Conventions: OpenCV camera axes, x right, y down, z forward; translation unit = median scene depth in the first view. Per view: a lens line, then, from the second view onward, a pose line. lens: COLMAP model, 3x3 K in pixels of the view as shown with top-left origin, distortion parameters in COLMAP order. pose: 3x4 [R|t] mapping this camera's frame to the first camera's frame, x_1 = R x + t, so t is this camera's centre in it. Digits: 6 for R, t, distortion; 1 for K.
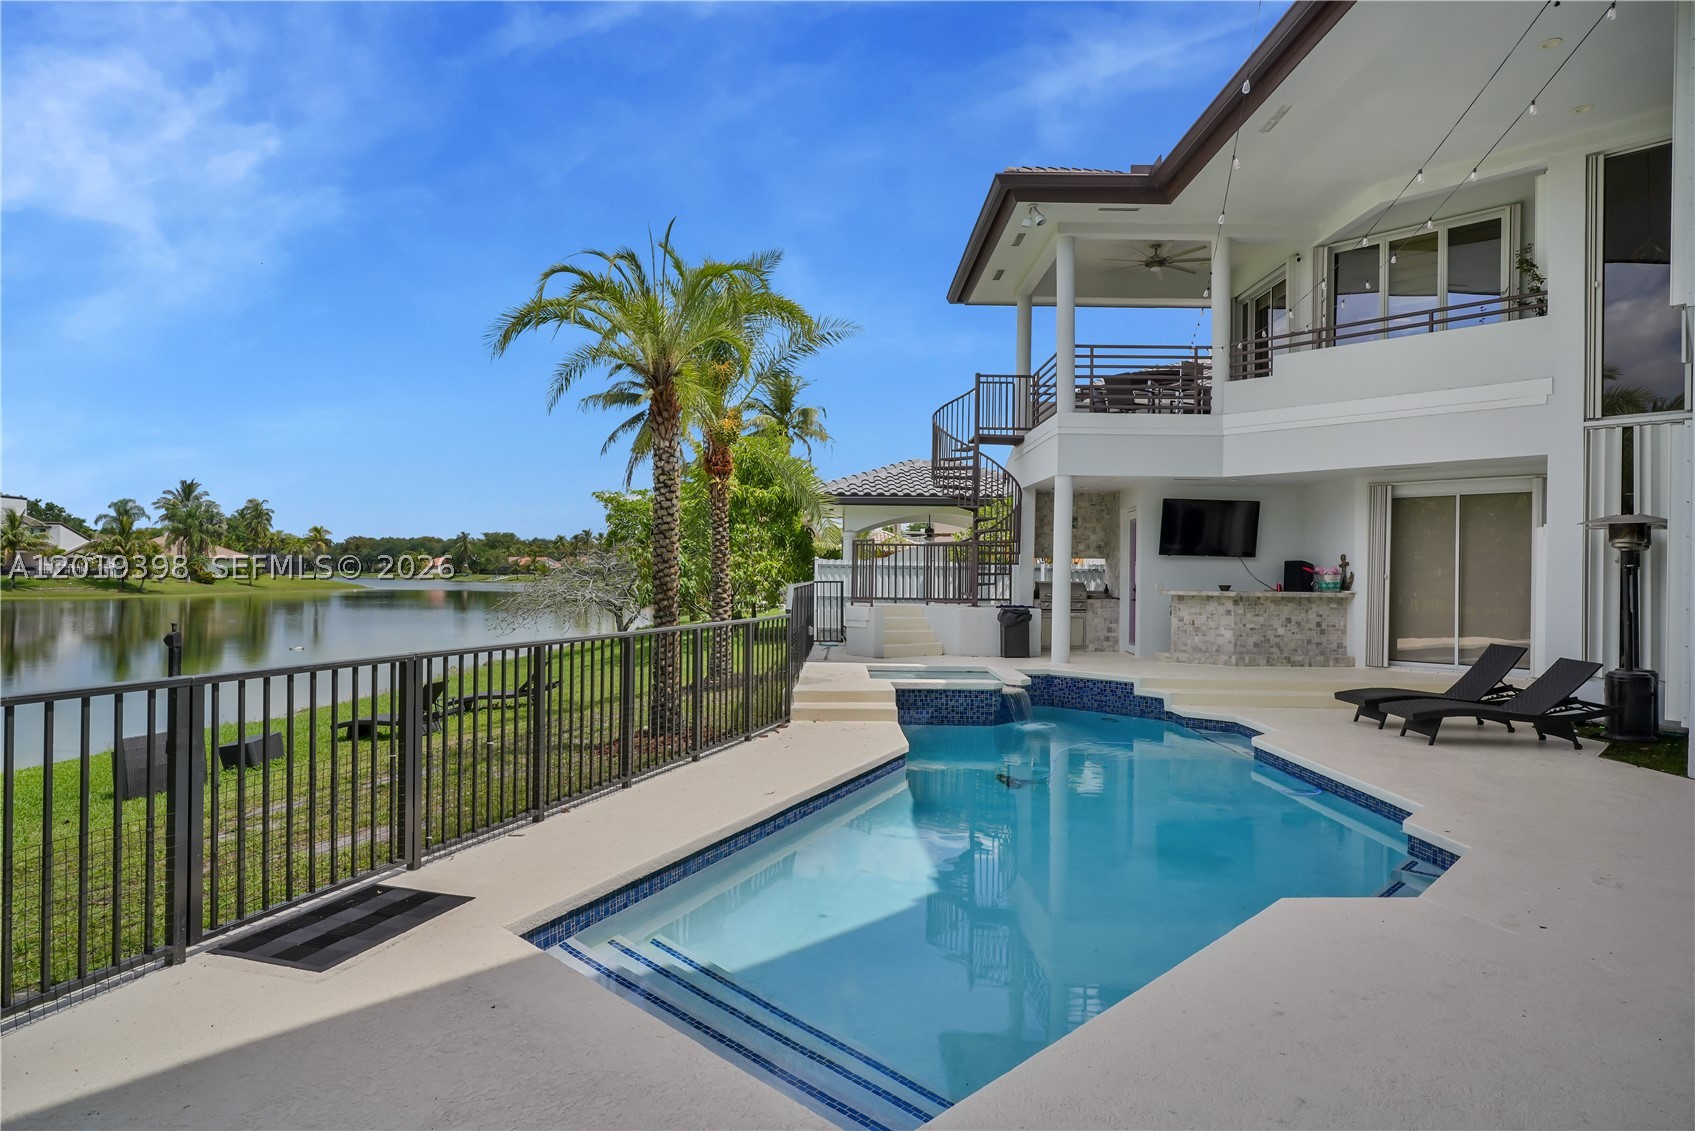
lens RADIAL K [[967.4, 0, 847.5], [0, 967.4, 565.5], [0, 0, 1]] dist [0.004730, 0.000713]
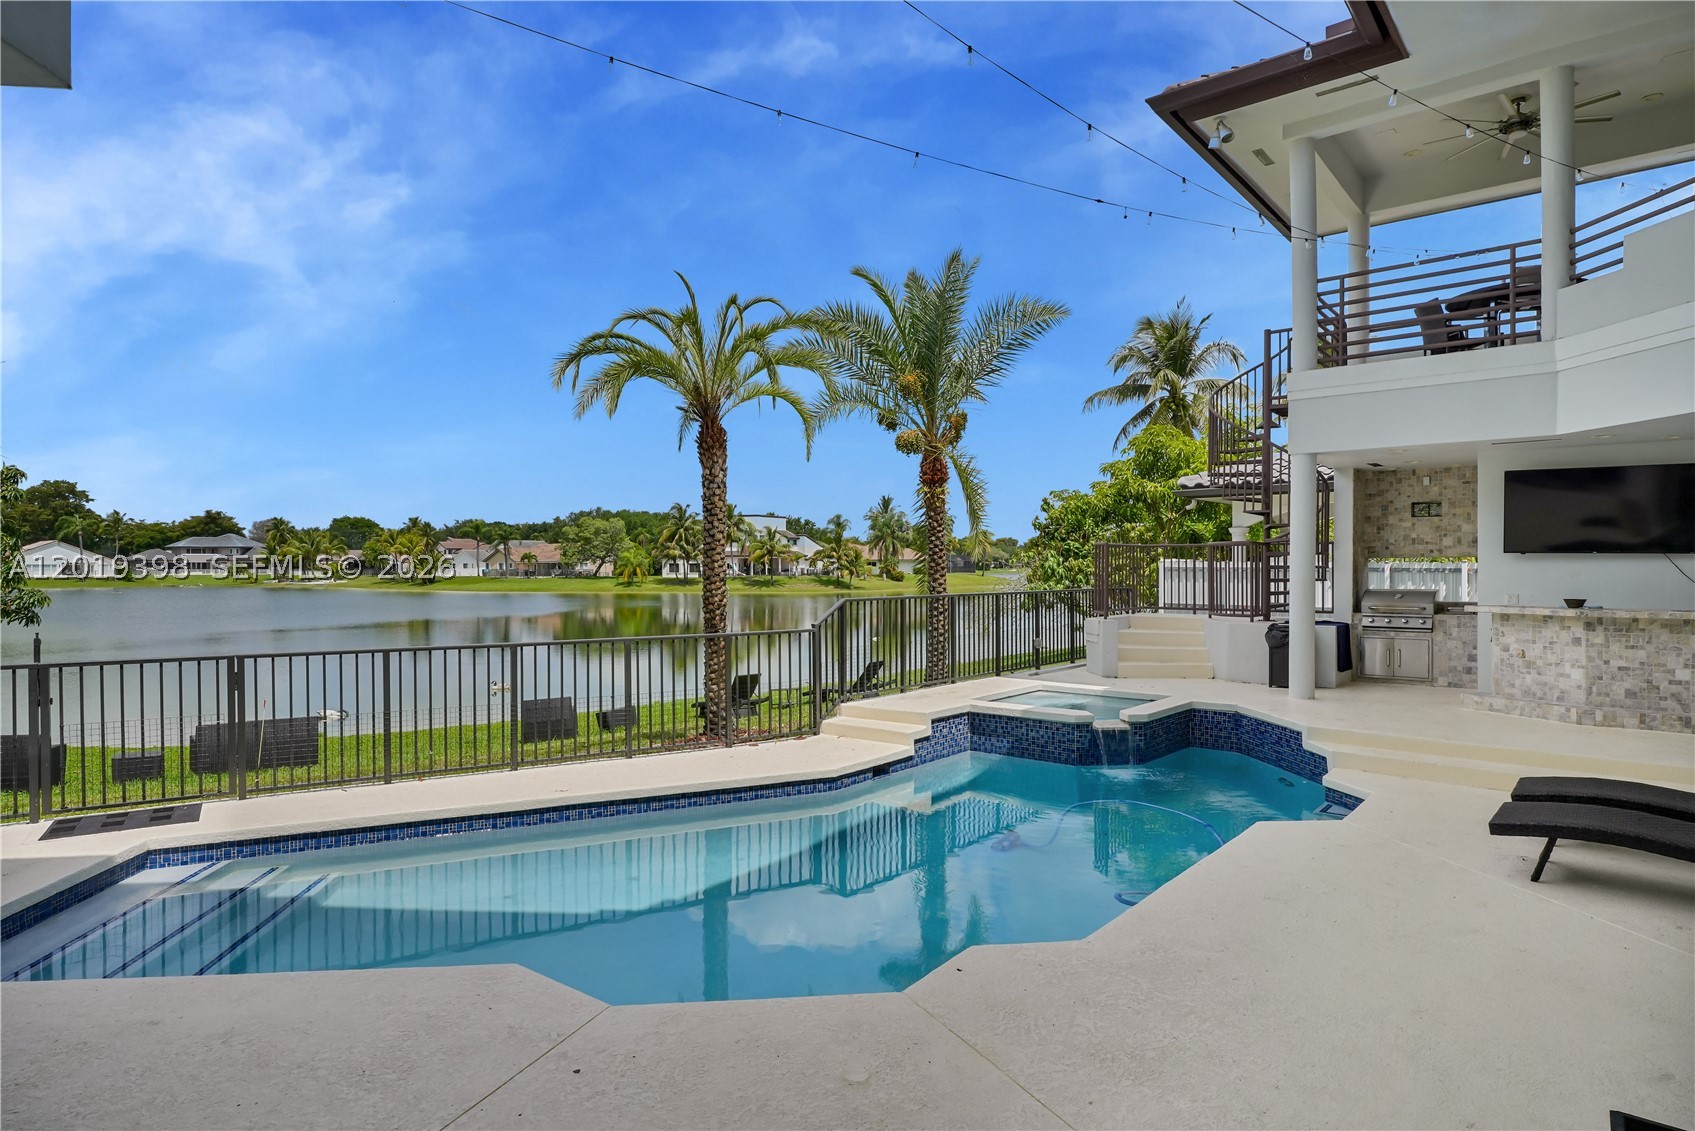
lens RADIAL K [[975.6, 0, 847.5], [0, 975.6, 565.5], [0, 0, 1]] dist [0.045070, -0.000236]
pose [[0.772513, -0.013995, -0.634845, 0.365204], [0.018098, 0.999836, -0.000018, -0.009365], [0.634741, -0.011476, 0.772640, 0.139208]]
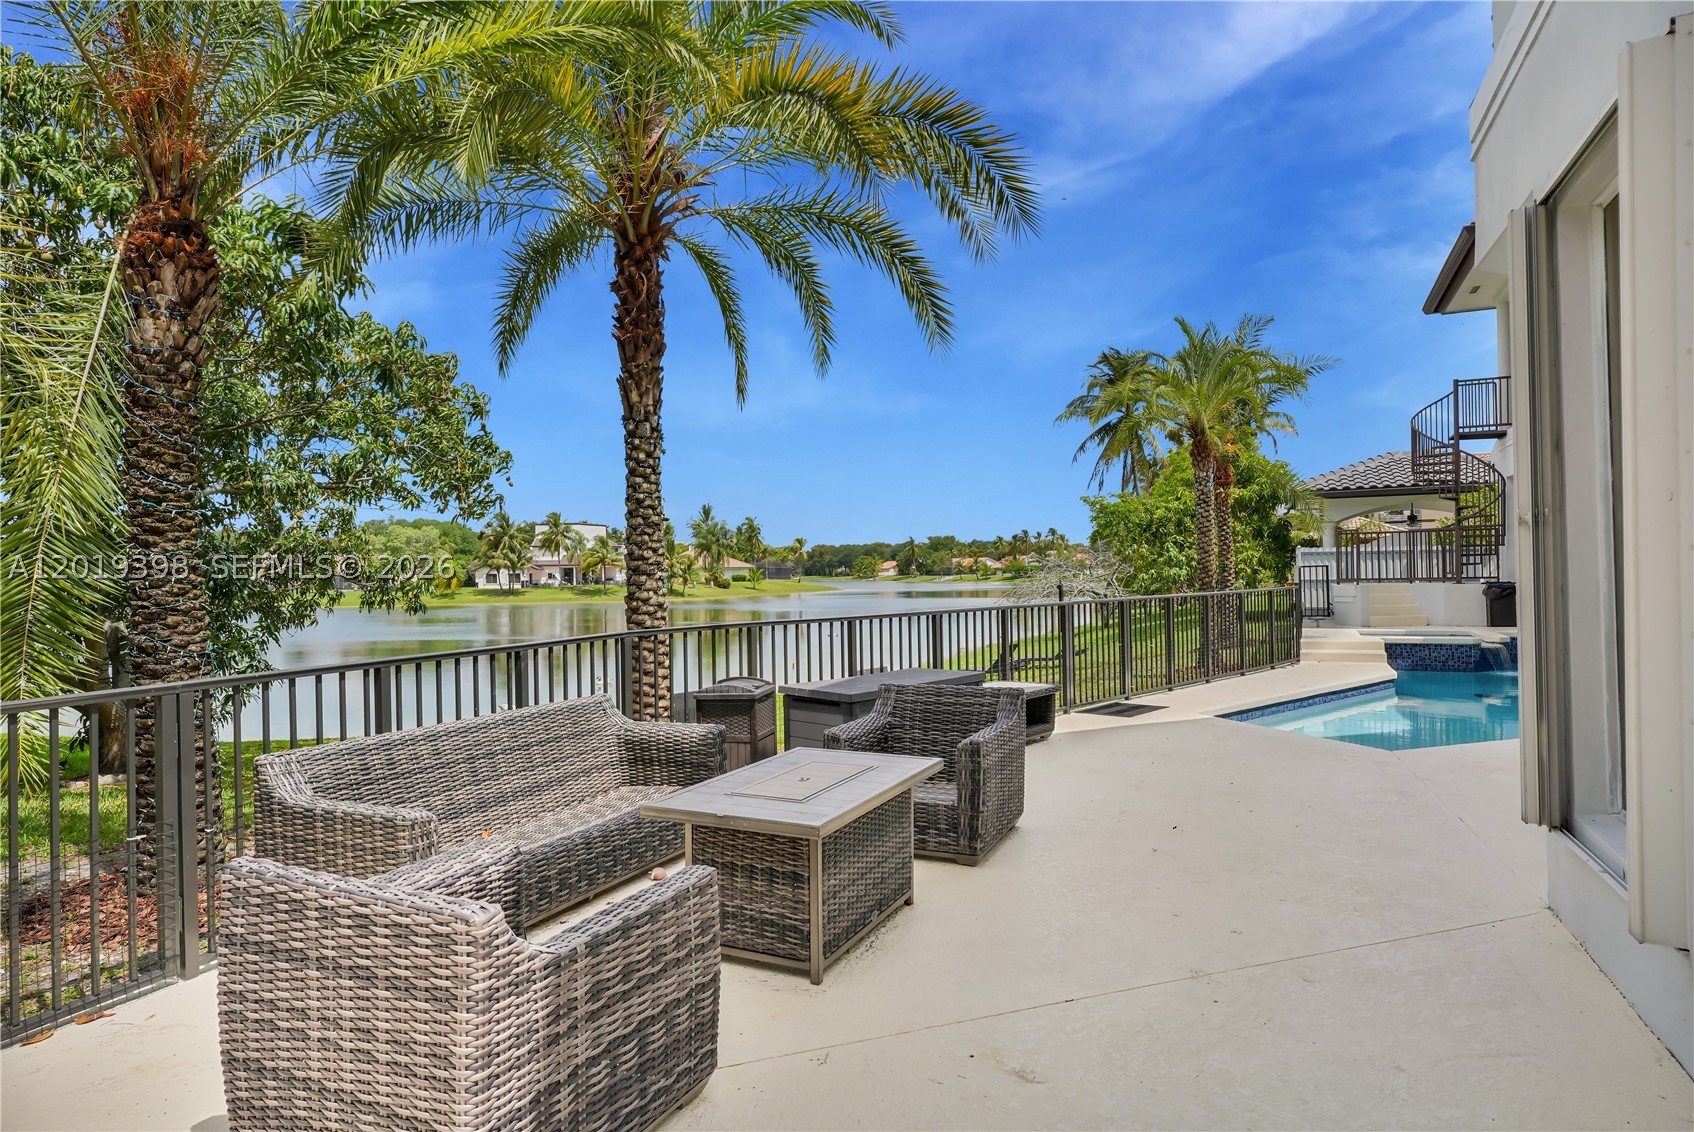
lens RADIAL K [[993.8, 0, 811.7], [0, 993.8, 564.5], [0, 0, 1]] dist [-0.000397, 0.000326]
pose [[0.893884, -0.030261, -0.447275, -0.025500], [0.030448, 0.999513, -0.006772, 0.004076], [0.447262, -0.007565, 0.894371, -0.372202]]
